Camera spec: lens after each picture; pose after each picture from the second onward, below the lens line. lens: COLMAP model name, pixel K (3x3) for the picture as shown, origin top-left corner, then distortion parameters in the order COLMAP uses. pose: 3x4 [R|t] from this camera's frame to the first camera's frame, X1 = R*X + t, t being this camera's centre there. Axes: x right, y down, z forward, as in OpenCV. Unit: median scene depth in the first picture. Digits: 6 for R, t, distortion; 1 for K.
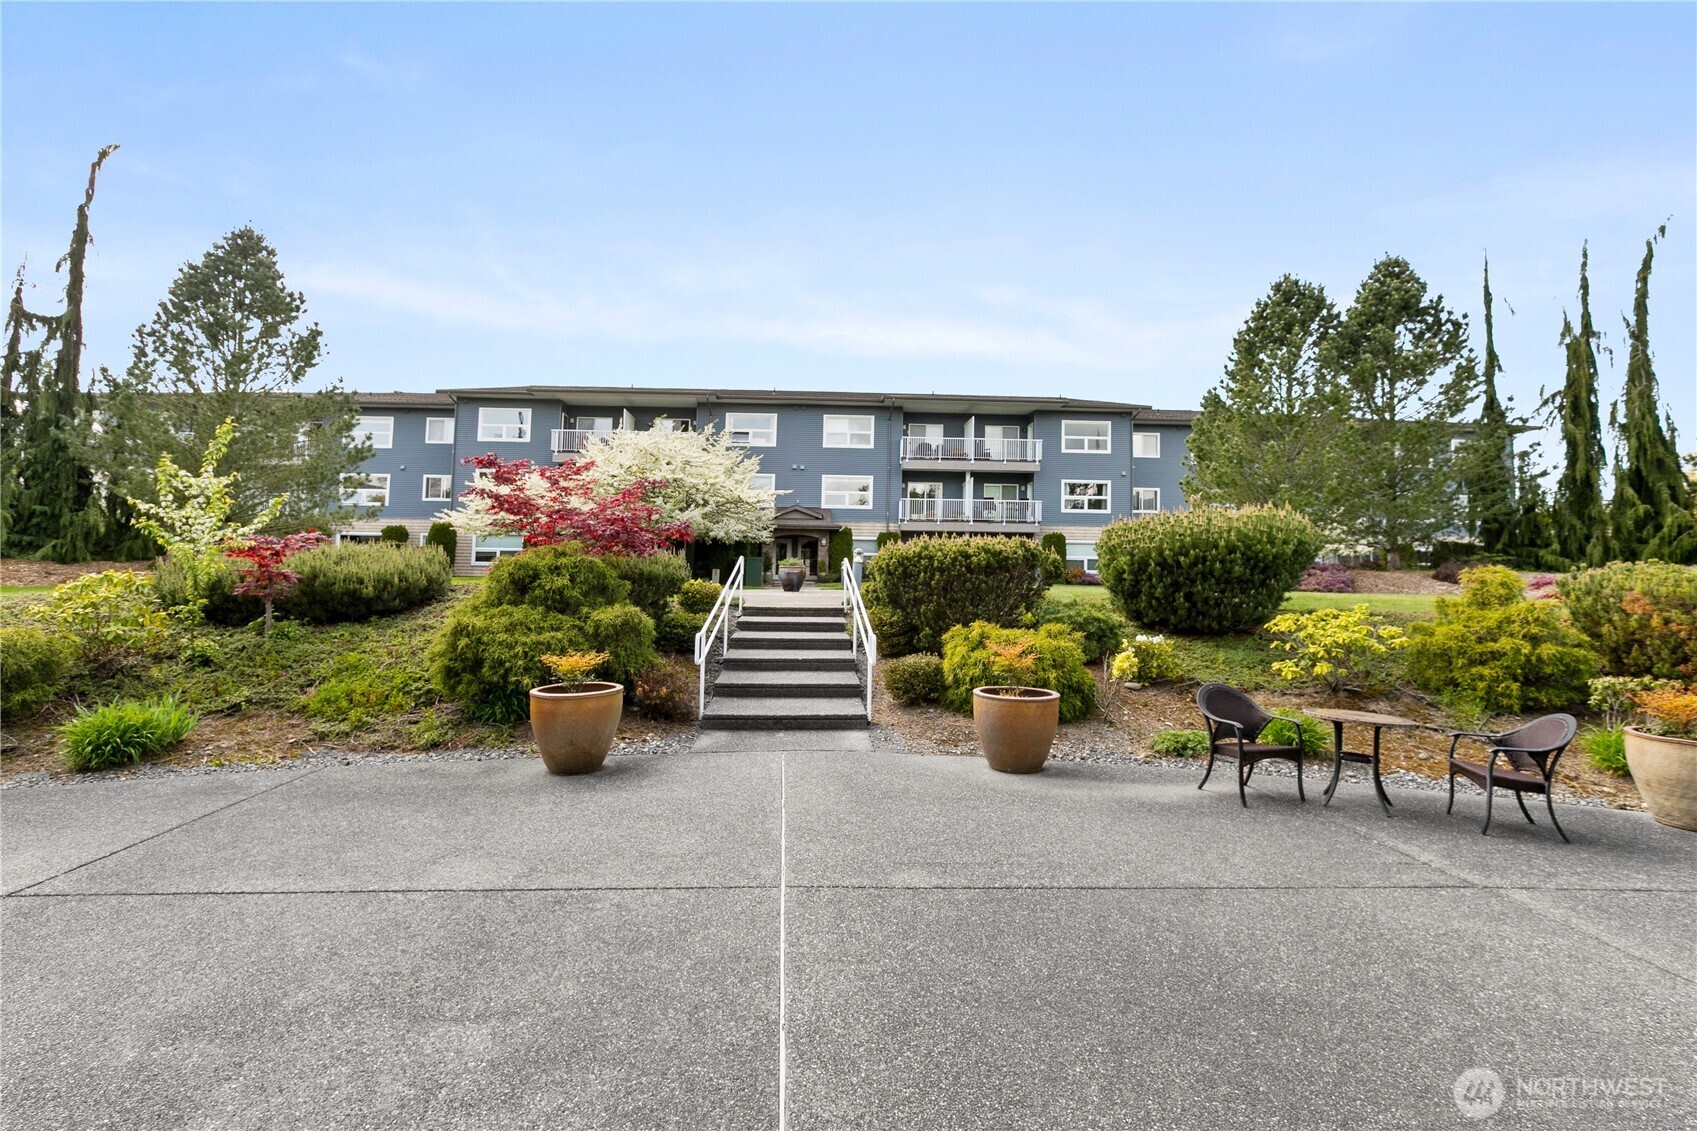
lens RADIAL K [[757.4, 0, 846.4], [0, 757.4, 594.4], [0, 0, 1]] dist [-0.001835, -0.000666]
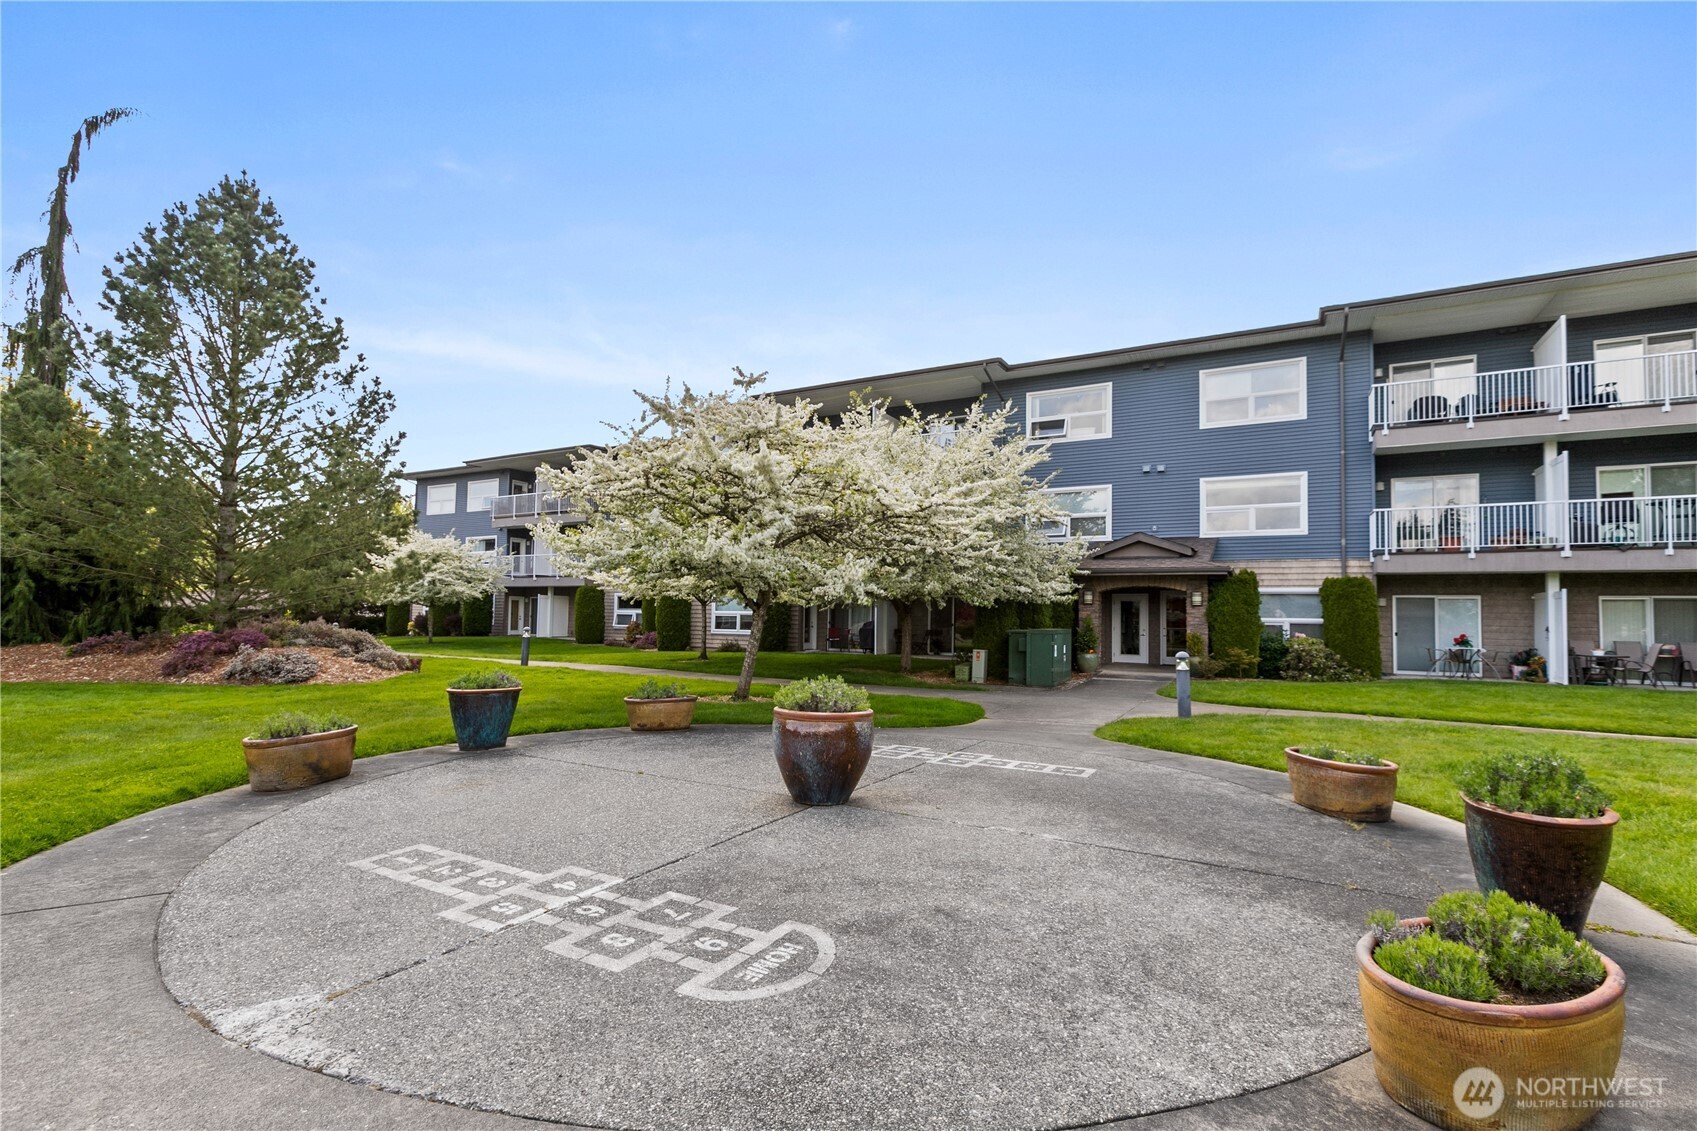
lens RADIAL K [[757.4, 0, 846.4], [0, 757.4, 594.4], [0, 0, 1]] dist [-0.001835, -0.000666]
pose [[0.843529, -0.015261, -0.536867, 0.046197], [-0.022664, 0.997694, -0.063970, -0.031296], [0.536606, 0.066129, 0.841238, 0.398775]]
